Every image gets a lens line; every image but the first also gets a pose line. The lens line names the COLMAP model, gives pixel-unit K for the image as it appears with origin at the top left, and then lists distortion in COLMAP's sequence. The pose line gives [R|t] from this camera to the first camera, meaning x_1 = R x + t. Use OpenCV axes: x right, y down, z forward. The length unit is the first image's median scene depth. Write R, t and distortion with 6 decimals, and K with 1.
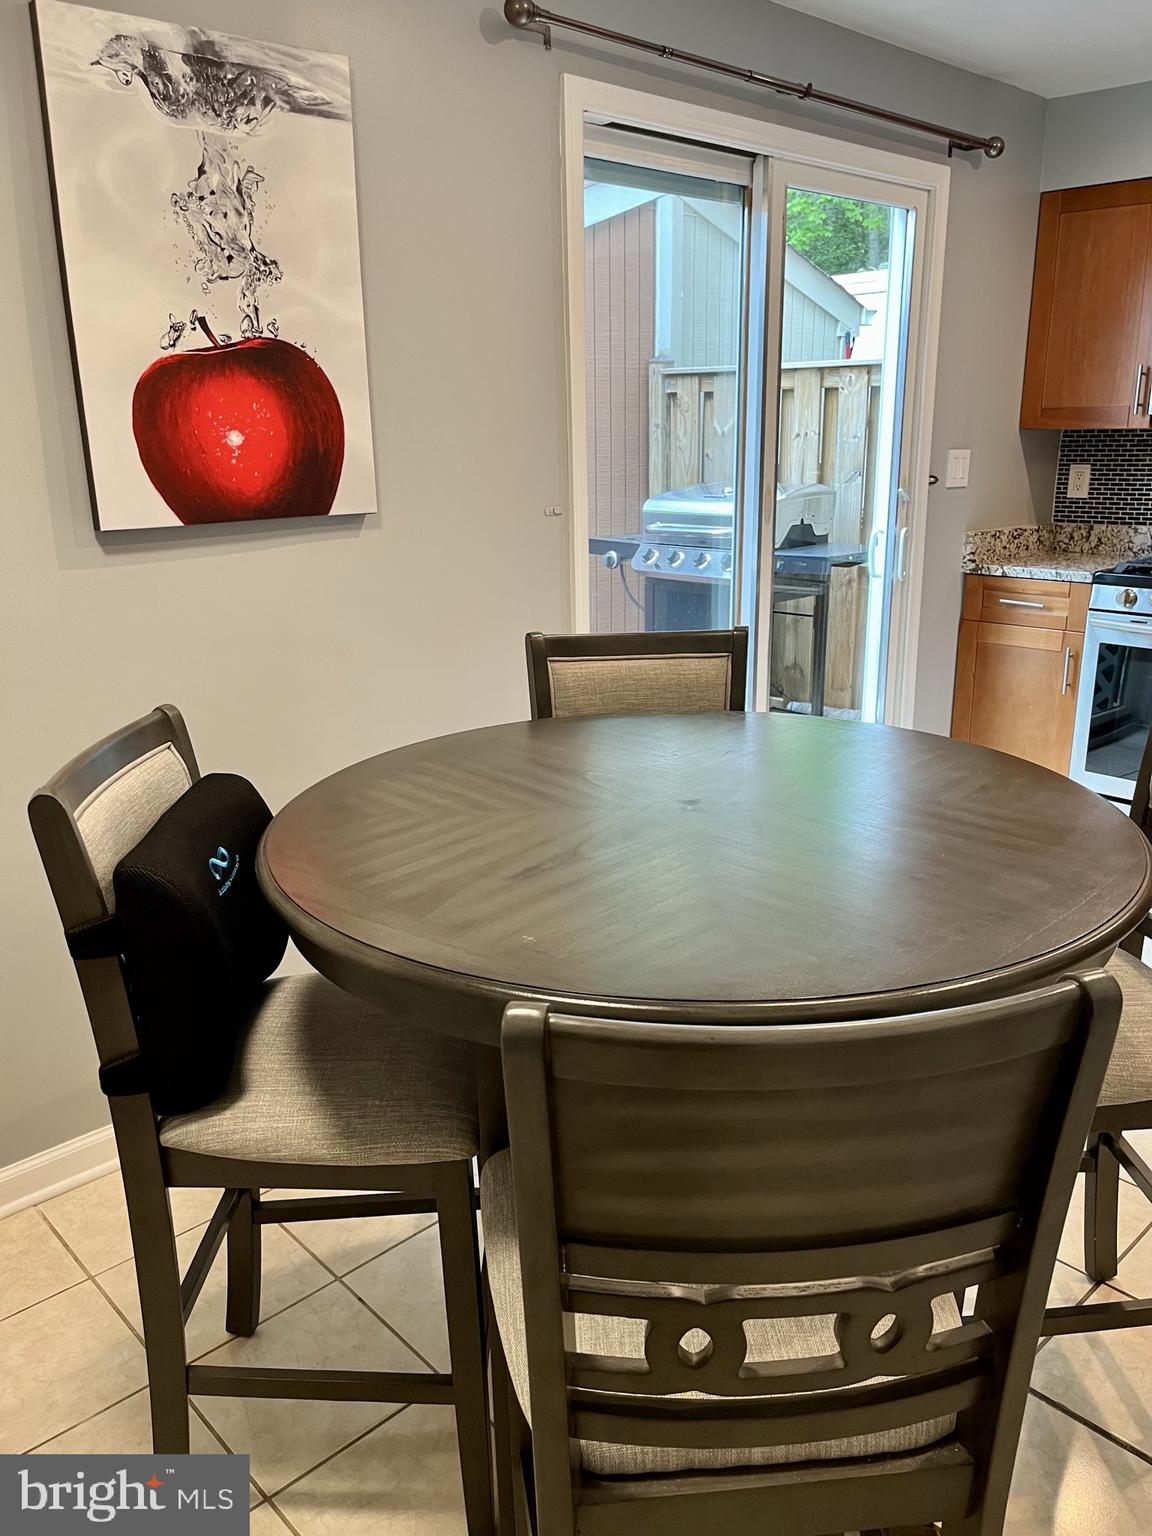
lens RADIAL K [[1156.7, 0, 590.1], [0, 1156.7, 767.9], [0, 0, 1]] dist [0.061256, -0.083017]
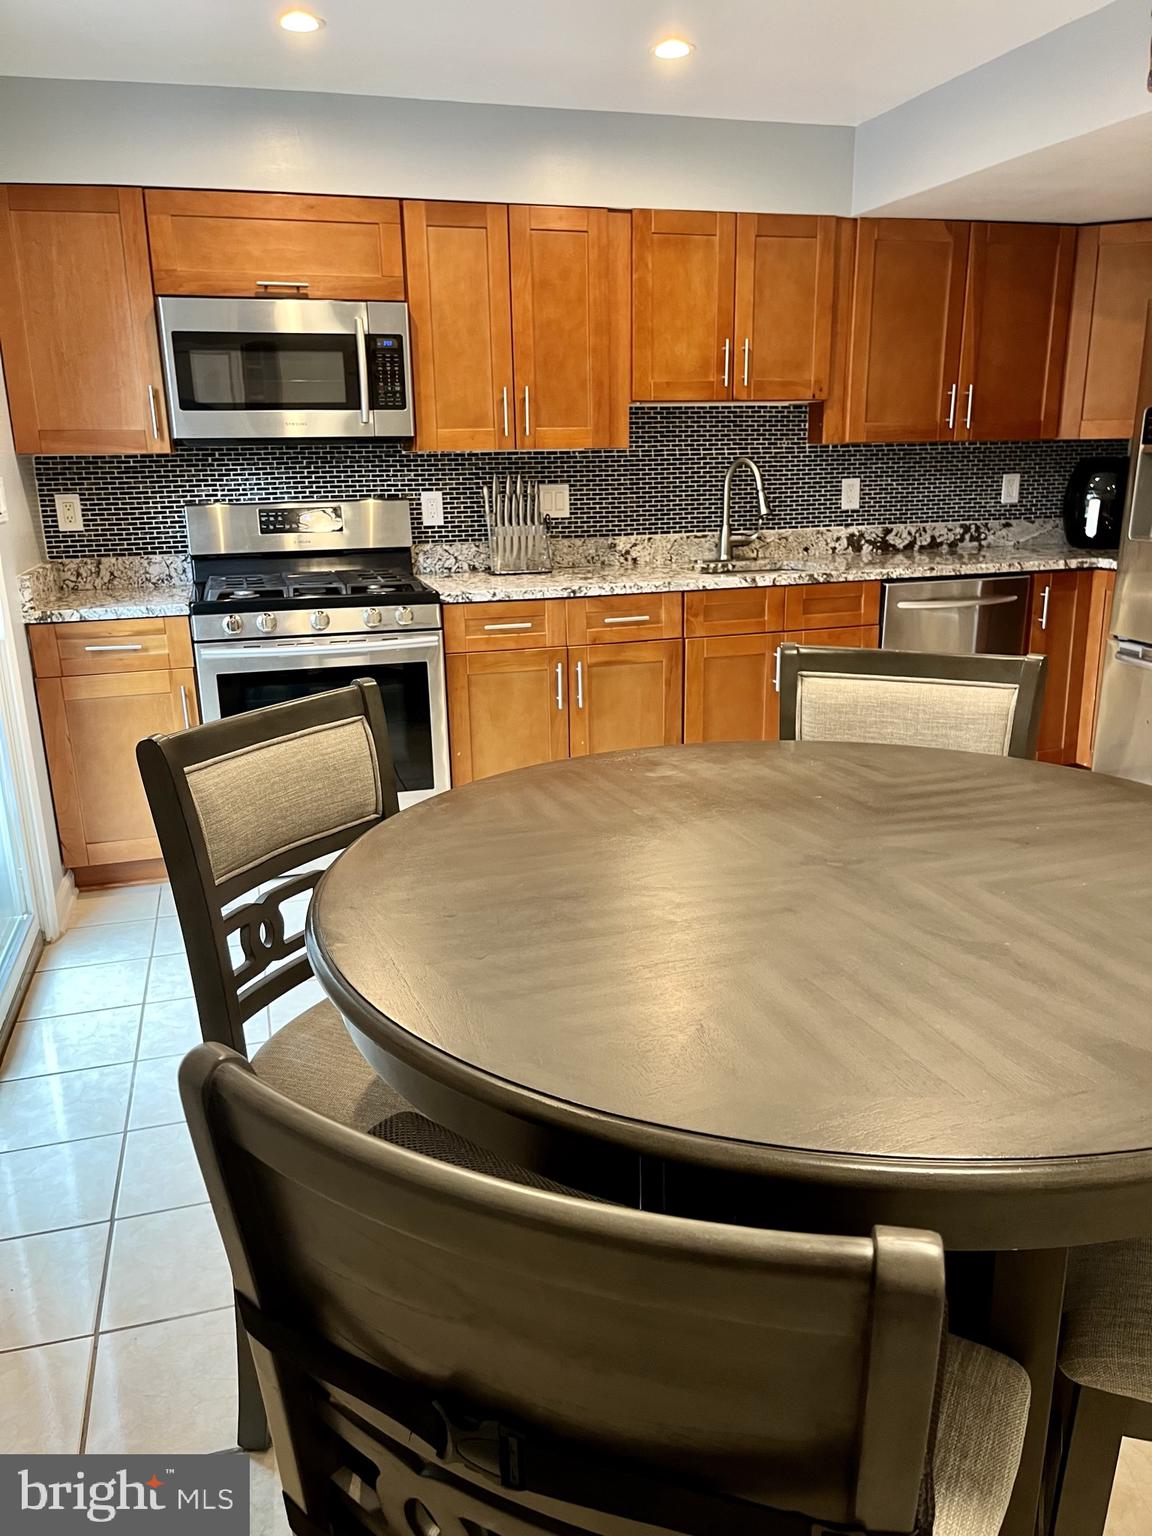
lens RADIAL K [[1156.7, 0, 584.1], [0, 1156.7, 787.8], [0, 0, 1]] dist [0.061256, -0.083017]
pose [[0.443128, -0.247031, 0.861750, -0.258126], [0.263623, 0.954687, 0.138113, -0.065897], [-0.856820, 0.165975, 0.488172, 0.268825]]
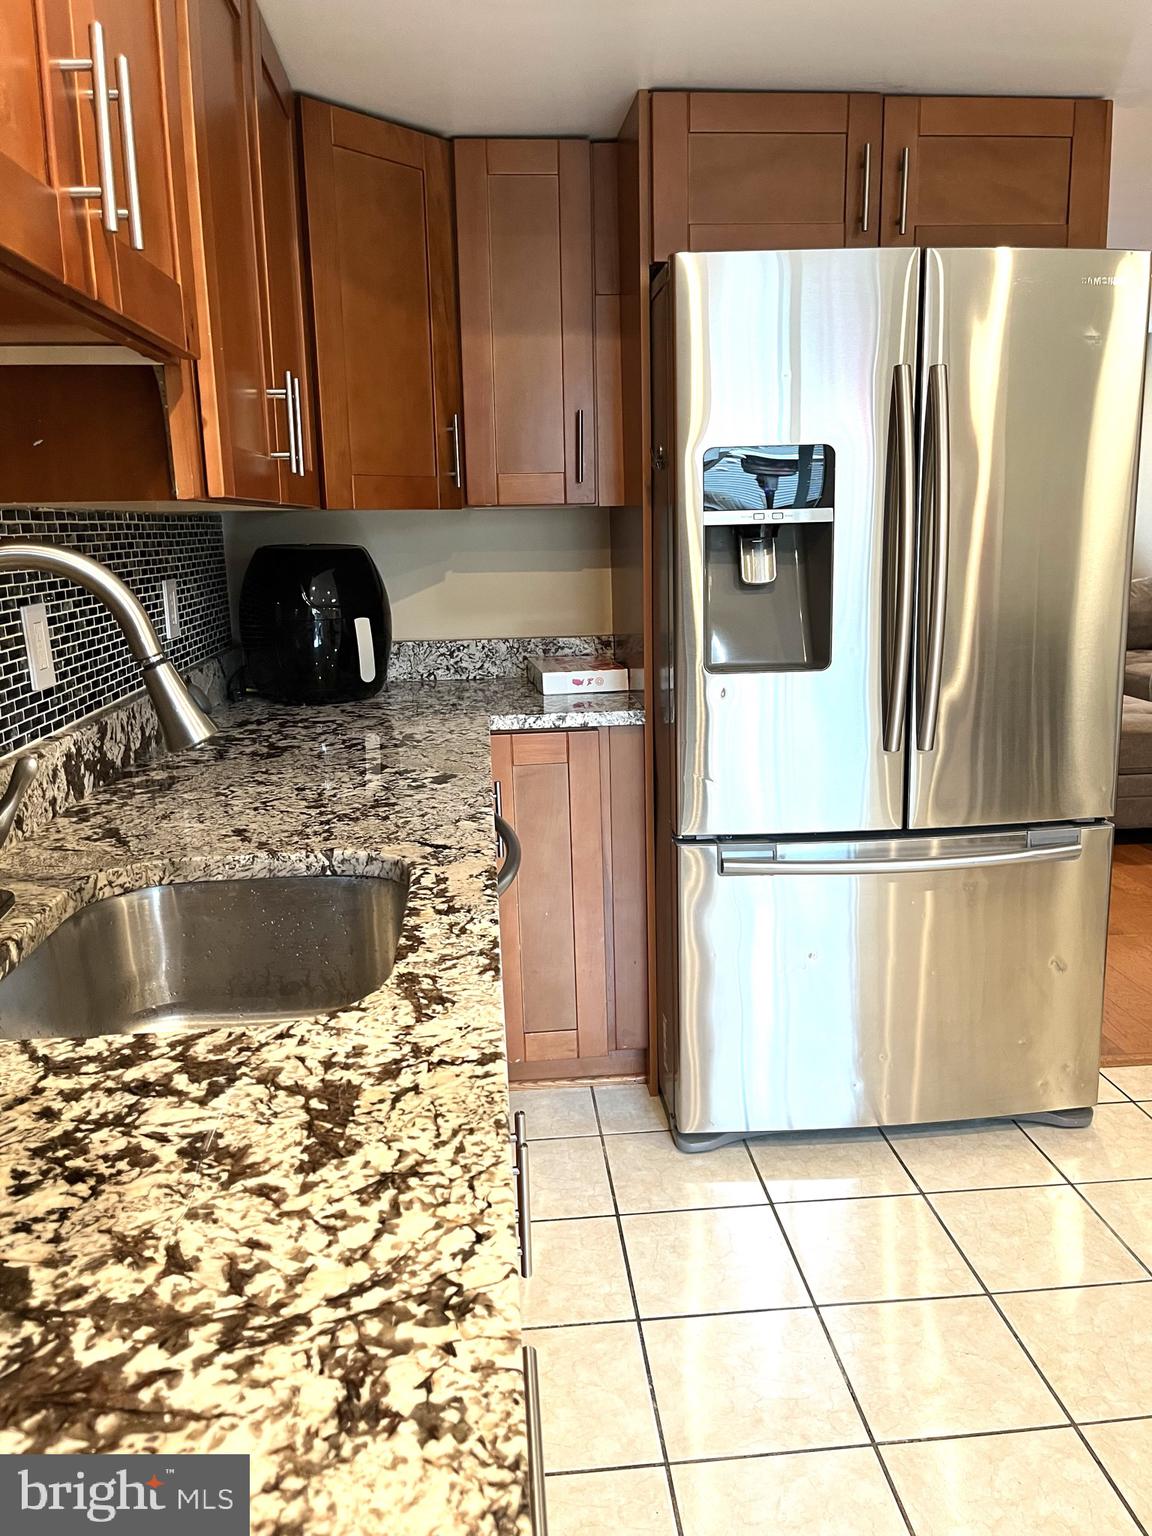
lens RADIAL K [[1156.7, 0, 577.2], [0, 1156.7, 764.7], [0, 0, 1]] dist [0.061256, -0.083017]
pose [[-0.790321, -0.097318, 0.604915, 0.538426], [0.202169, 0.890587, 0.407409, -0.209643], [-0.578378, 0.444279, -0.684175, 0.756210]]
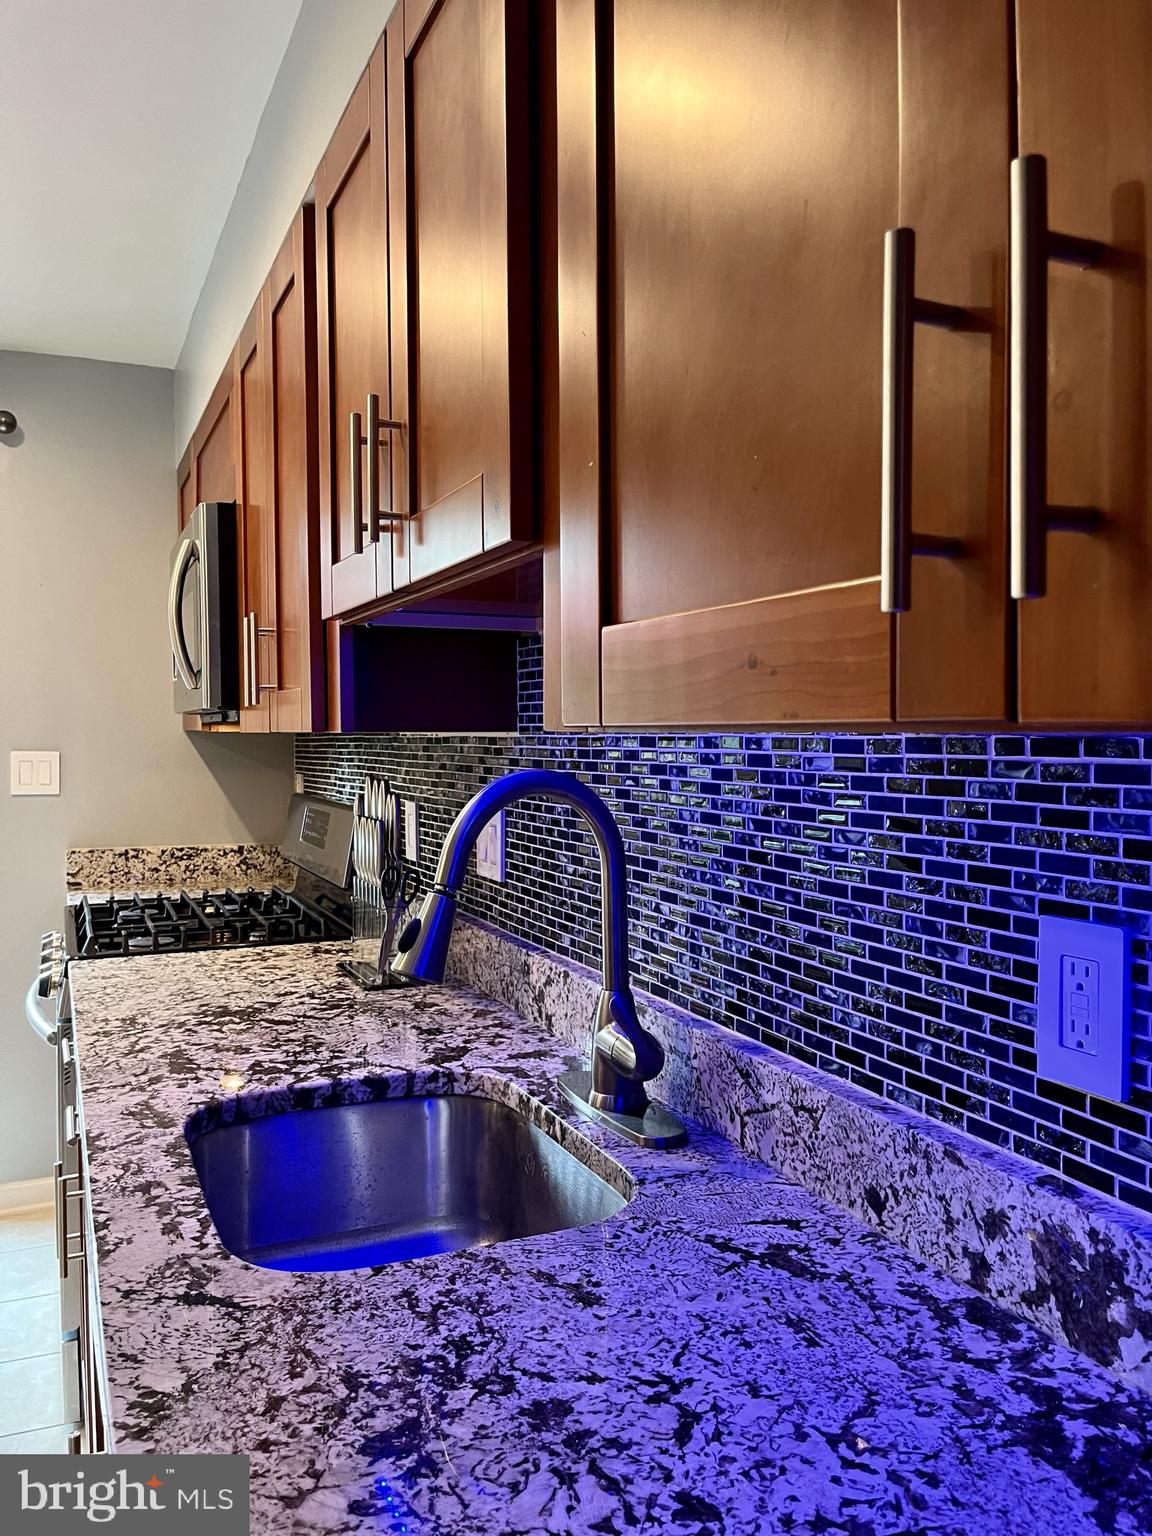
lens RADIAL K [[1156.7, 0, 576.9], [0, 1156.7, 763.4], [0, 0, 1]] dist [0.061256, -0.083017]
pose [[0.949722, 0.020305, -0.312434, 0.926231], [-0.099660, 0.965597, -0.240189, -0.098743], [0.296808, 0.259250, 0.919073, 0.334641]]
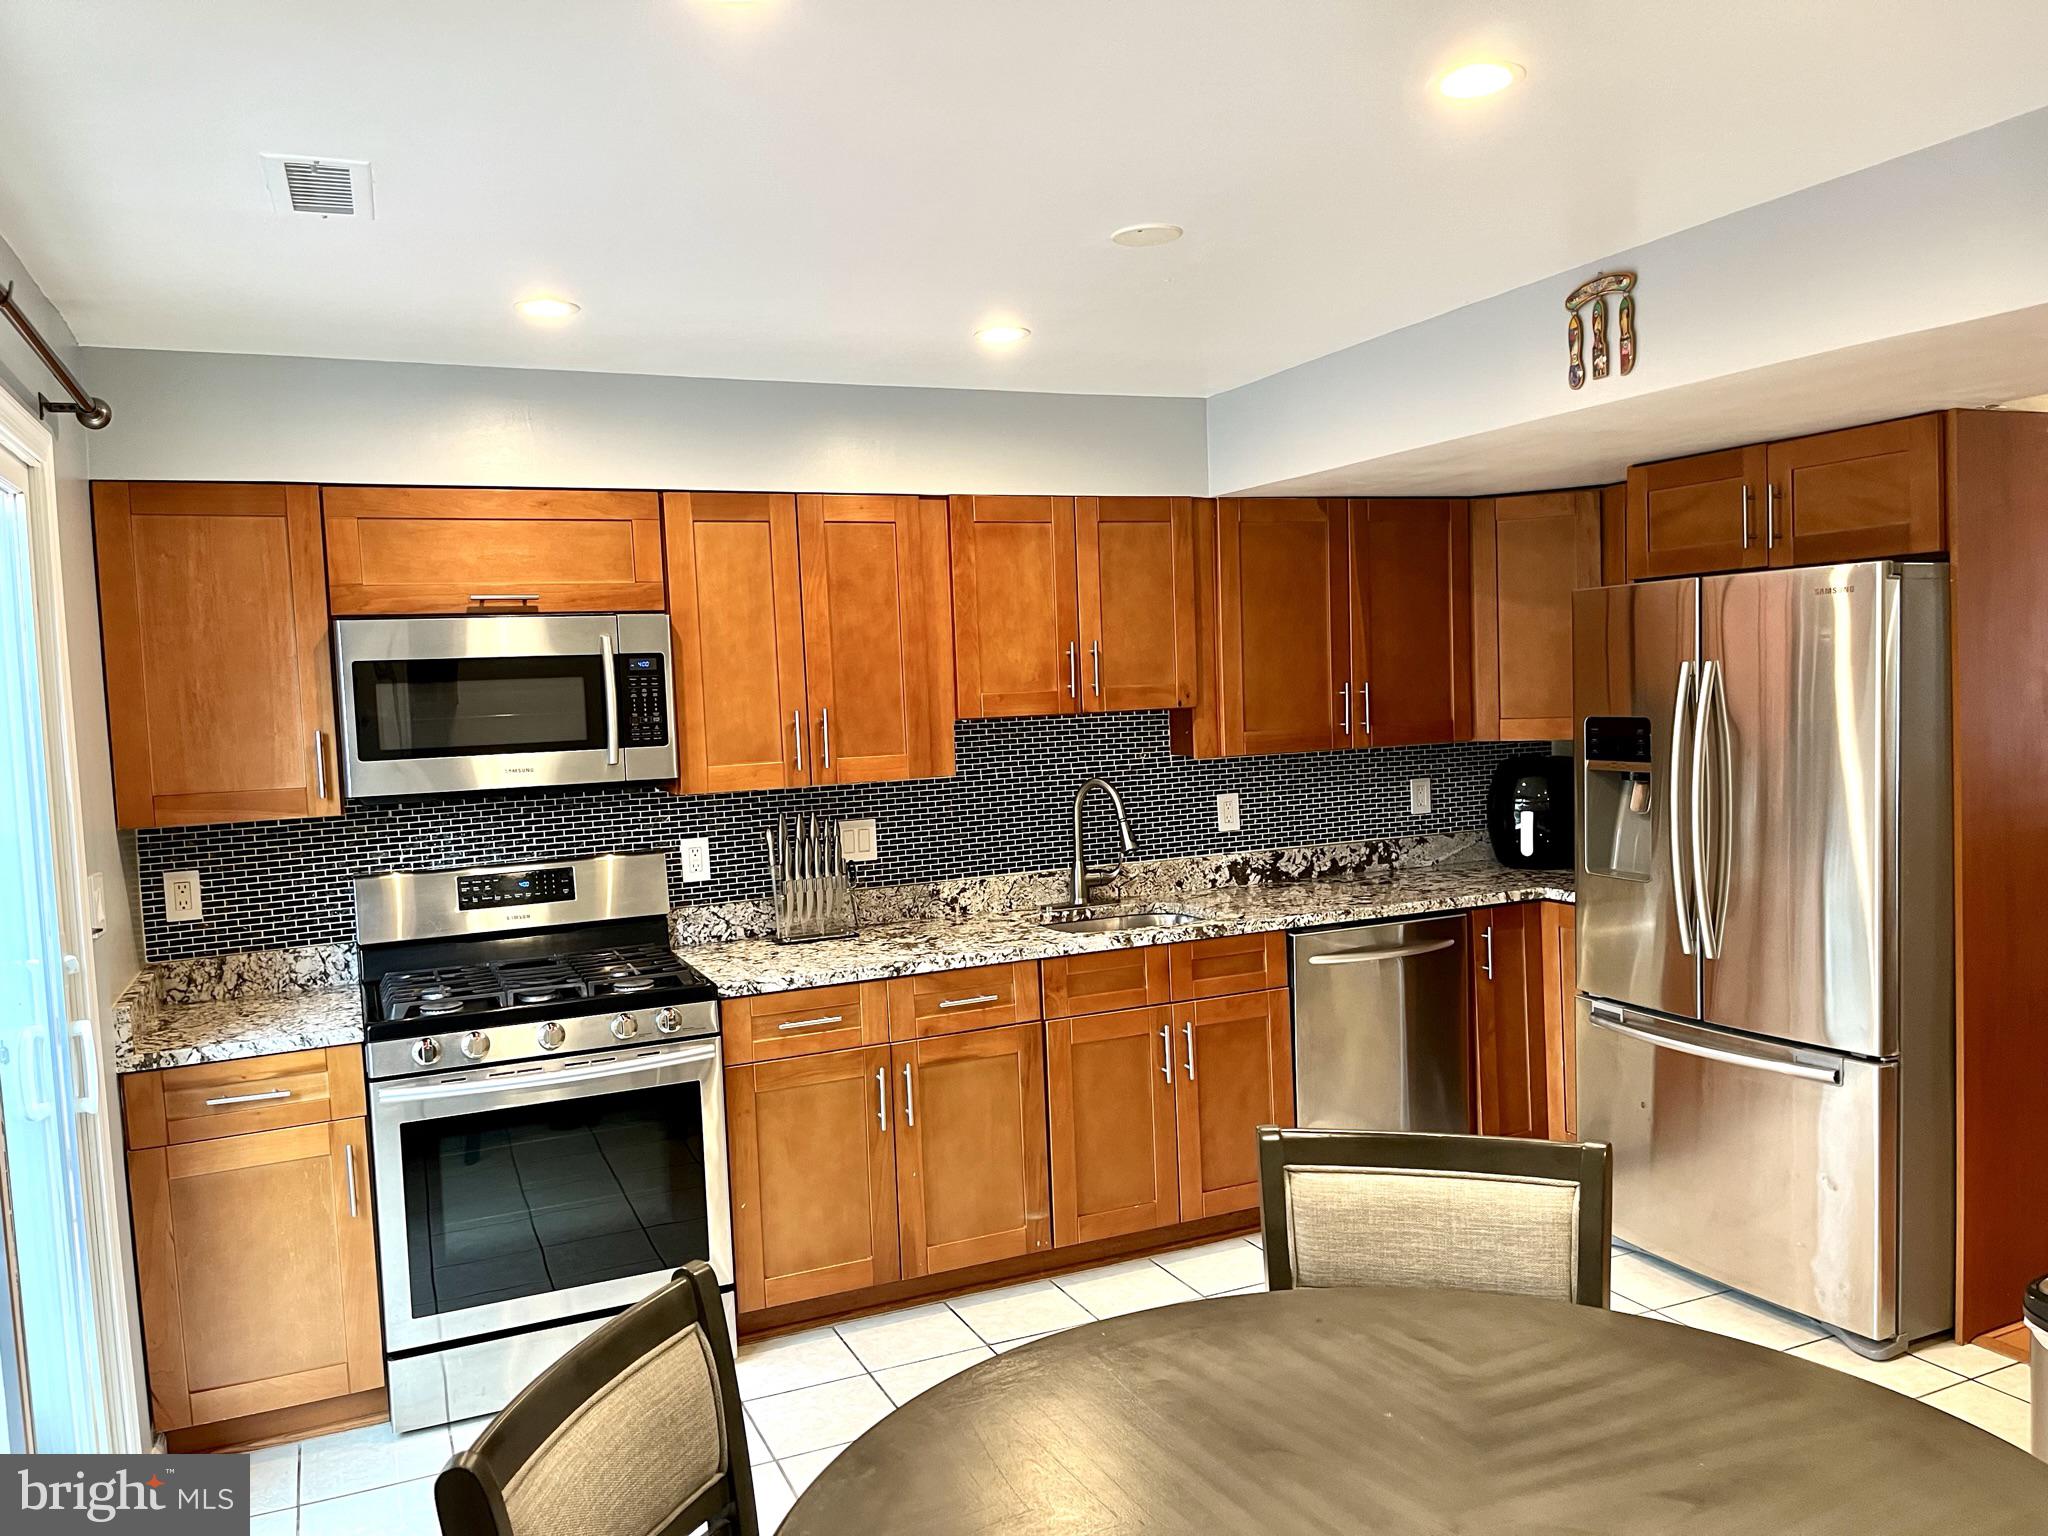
lens RADIAL K [[1542.3, 0, 1025.7], [0, 1542.3, 782.2], [0, 0, 1]] dist [0.061256, -0.083017]
pose [[0.322505, -0.065327, 0.944311, -0.264074], [0.302518, 0.952408, -0.037430, -0.141731], [-0.896924, 0.297743, 0.326919, 0.299049]]
